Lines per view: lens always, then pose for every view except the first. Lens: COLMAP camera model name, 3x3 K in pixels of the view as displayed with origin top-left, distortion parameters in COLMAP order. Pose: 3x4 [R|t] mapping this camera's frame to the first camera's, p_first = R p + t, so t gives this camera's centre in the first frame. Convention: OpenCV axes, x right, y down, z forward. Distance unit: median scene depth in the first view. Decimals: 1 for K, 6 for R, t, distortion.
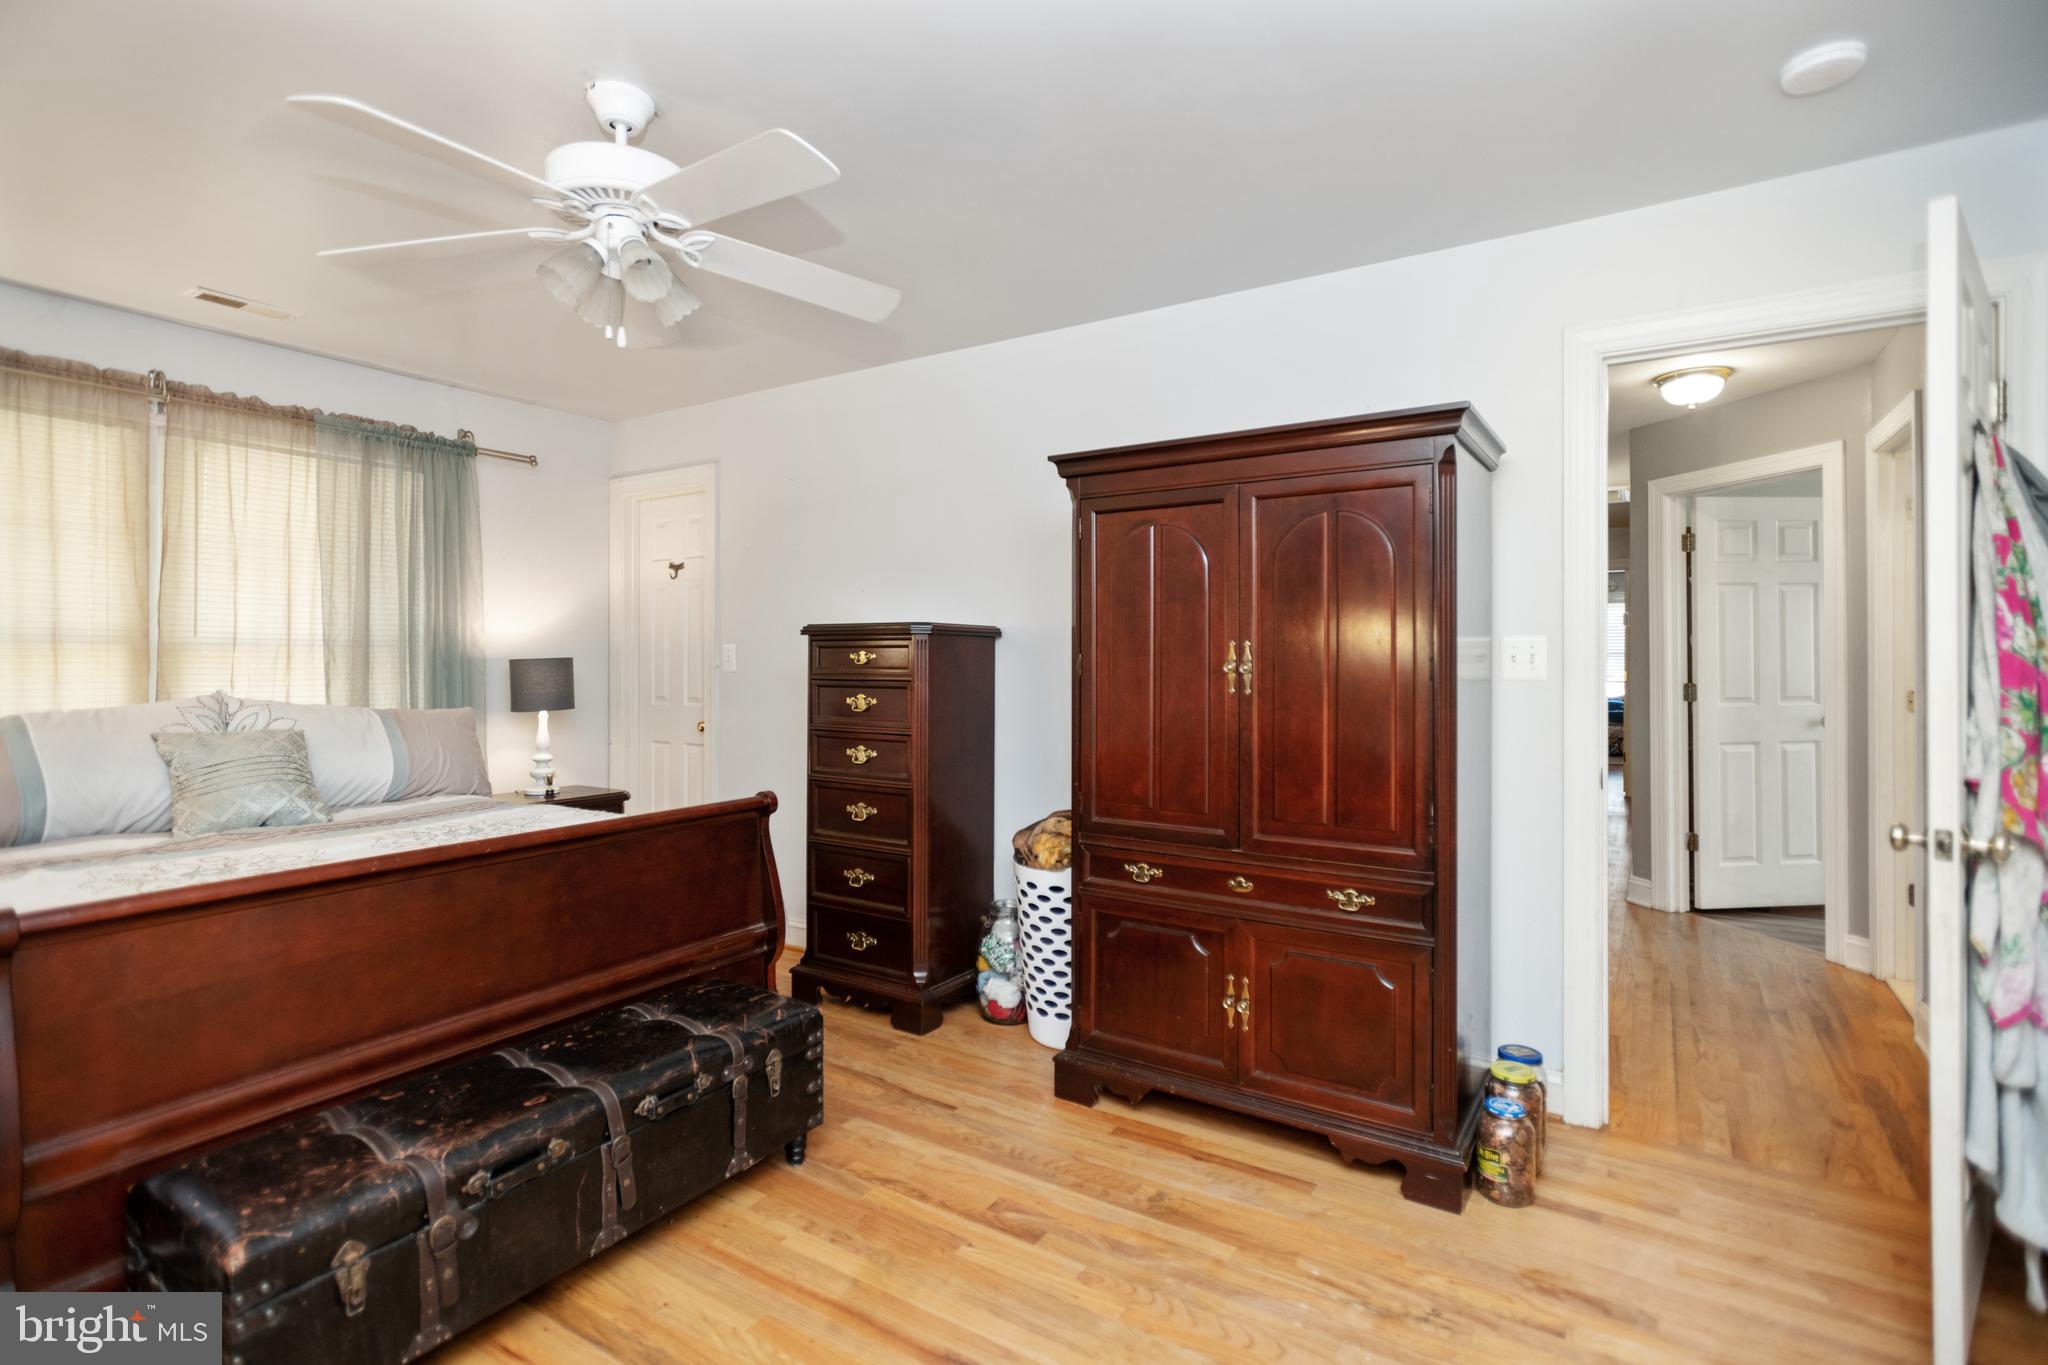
lens RADIAL K [[980.9, 0, 1023.7], [0, 980.9, 662.2], [0, 0, 1]] dist [-0.002240, 0.001890]
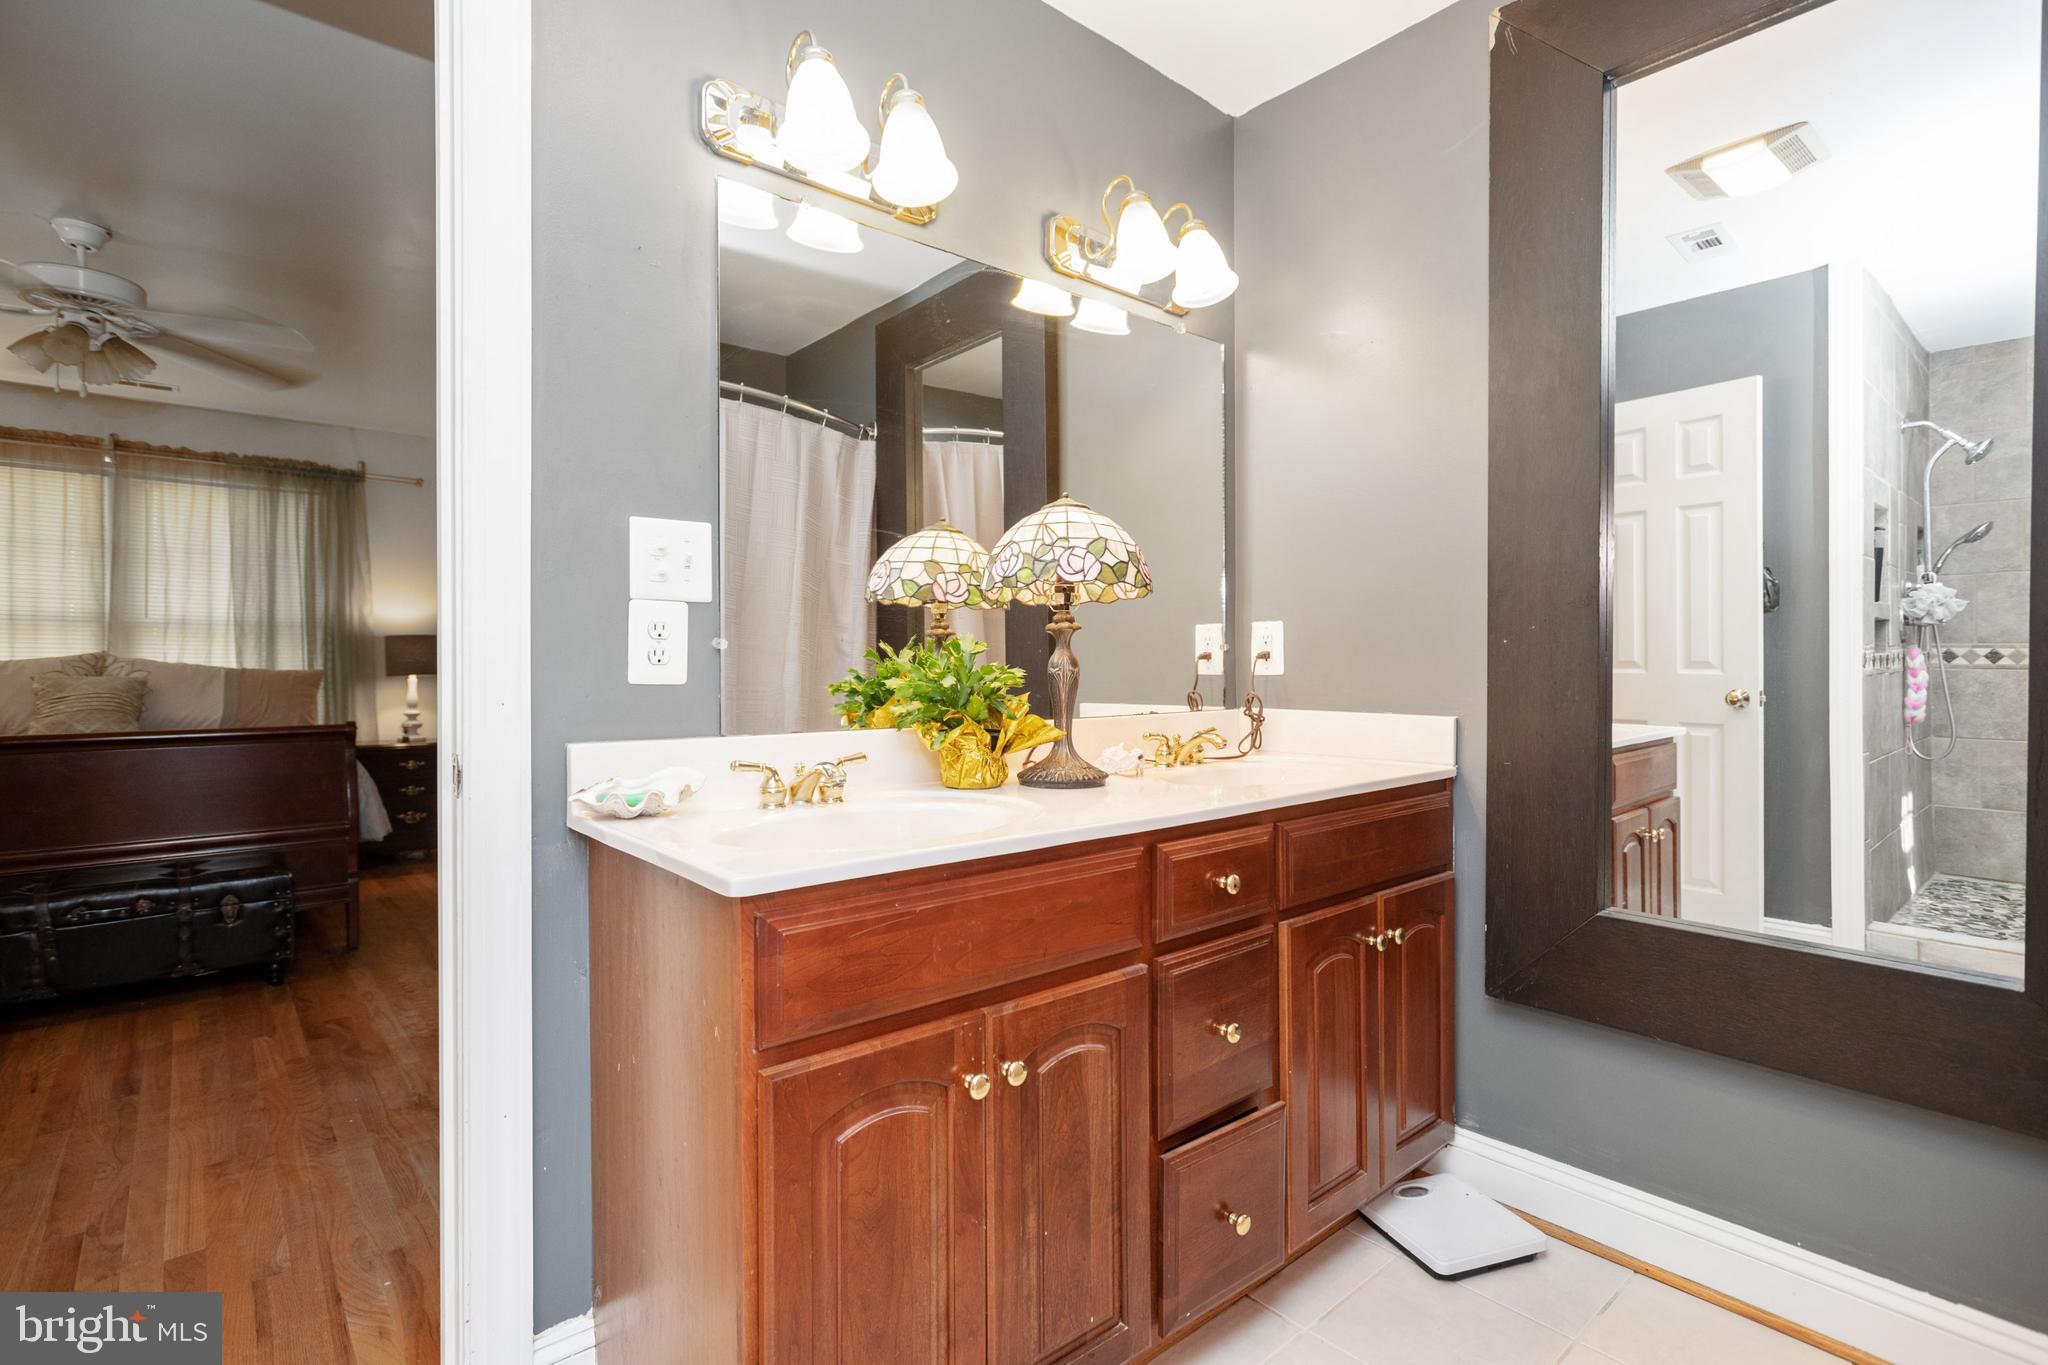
lens RADIAL K [[980.9, 0, 1020.5], [0, 980.9, 671.4], [0, 0, 1]] dist [-0.002240, 0.001890]
pose [[0.956507, -0.005483, -0.291658, 0.863634], [0.005373, 0.999985, -0.001178, 0.065551], [0.291660, -0.000440, 0.956522, 0.008400]]
